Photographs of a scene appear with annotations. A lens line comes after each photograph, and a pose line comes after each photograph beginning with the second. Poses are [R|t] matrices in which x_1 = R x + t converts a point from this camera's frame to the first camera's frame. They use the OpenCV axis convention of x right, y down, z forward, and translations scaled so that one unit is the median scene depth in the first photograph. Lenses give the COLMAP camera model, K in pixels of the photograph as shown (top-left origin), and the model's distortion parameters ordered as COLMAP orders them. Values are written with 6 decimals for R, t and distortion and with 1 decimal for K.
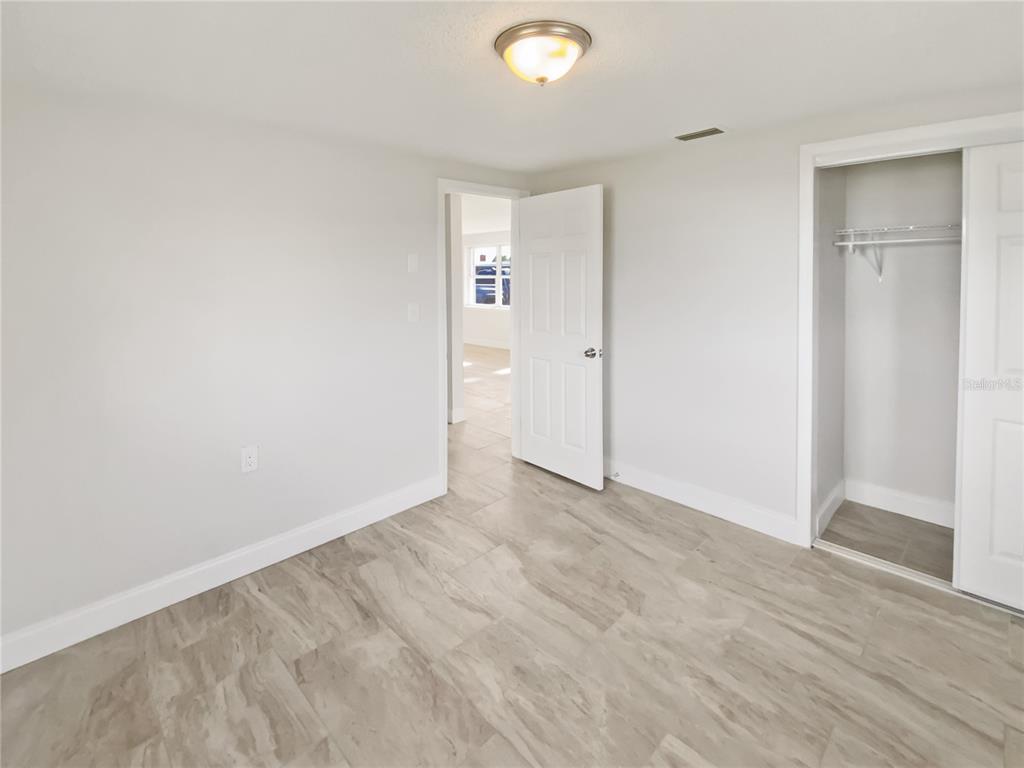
lens RADIAL K [[461.3, 0, 512.0], [0, 461.3, 384.0], [0, 0, 1]] dist [-0.000826, -0.000102]
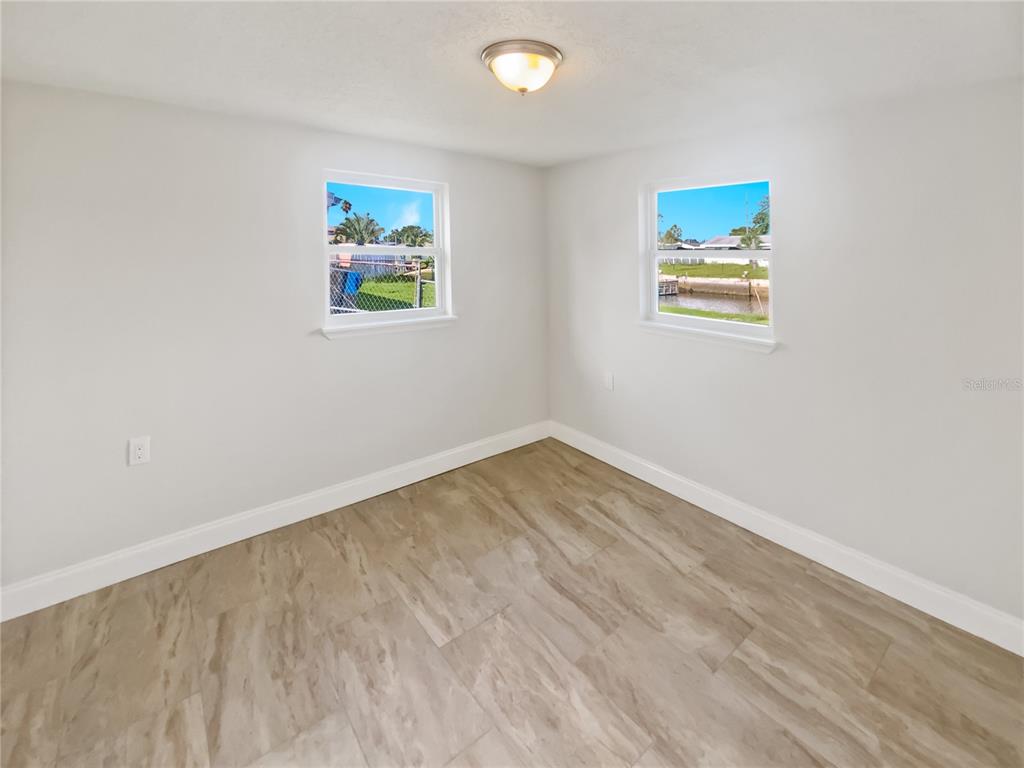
lens RADIAL K [[461.3, 0, 512.0], [0, 461.3, 384.0], [0, 0, 1]] dist [-0.000826, -0.000102]
pose [[-0.994327, -0.025489, 0.103271, 0.020327], [0.029950, 0.864497, 0.501745, -0.478196], [-0.102066, 0.501992, -0.858829, 1.573895]]
